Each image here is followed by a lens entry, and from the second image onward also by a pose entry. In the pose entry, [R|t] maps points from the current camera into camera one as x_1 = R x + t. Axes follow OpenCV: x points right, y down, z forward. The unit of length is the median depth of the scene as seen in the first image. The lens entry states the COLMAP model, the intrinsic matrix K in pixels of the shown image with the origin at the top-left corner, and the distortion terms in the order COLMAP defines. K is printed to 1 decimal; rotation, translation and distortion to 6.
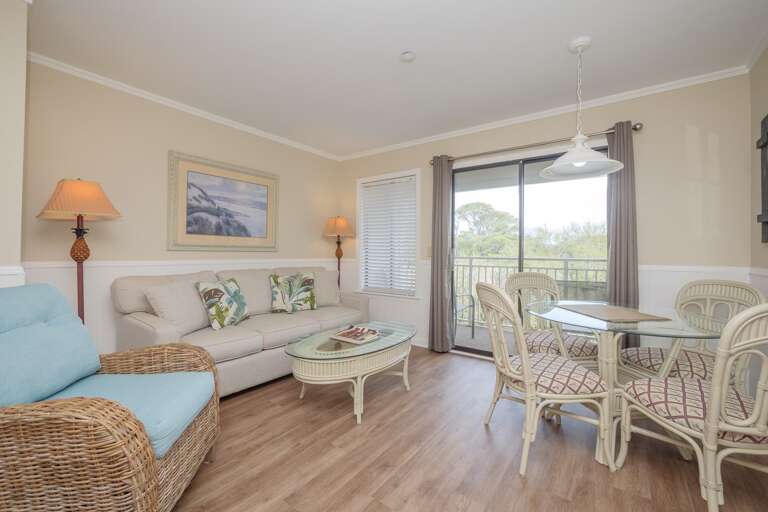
lens RADIAL K [[328.7, 0, 384.0], [0, 328.7, 256.0], [0, 0, 1]] dist [0.000732, 0.000135]
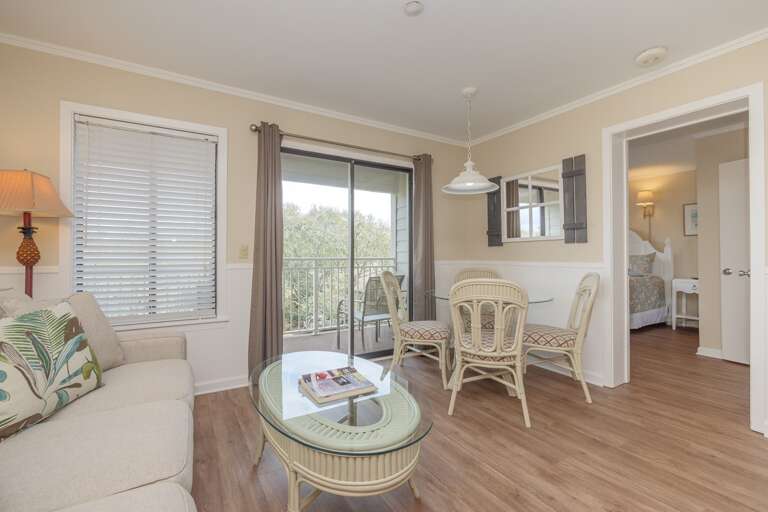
lens RADIAL K [[338.1, 0, 384.0], [0, 338.1, 256.0], [0, 0, 1]] dist [-0.002151, -0.000202]
pose [[0.377265, -0.012836, 0.926017, -0.487434], [0.010575, 0.999898, 0.009551, -0.006975], [-0.926045, 0.006189, 0.377362, 0.505290]]
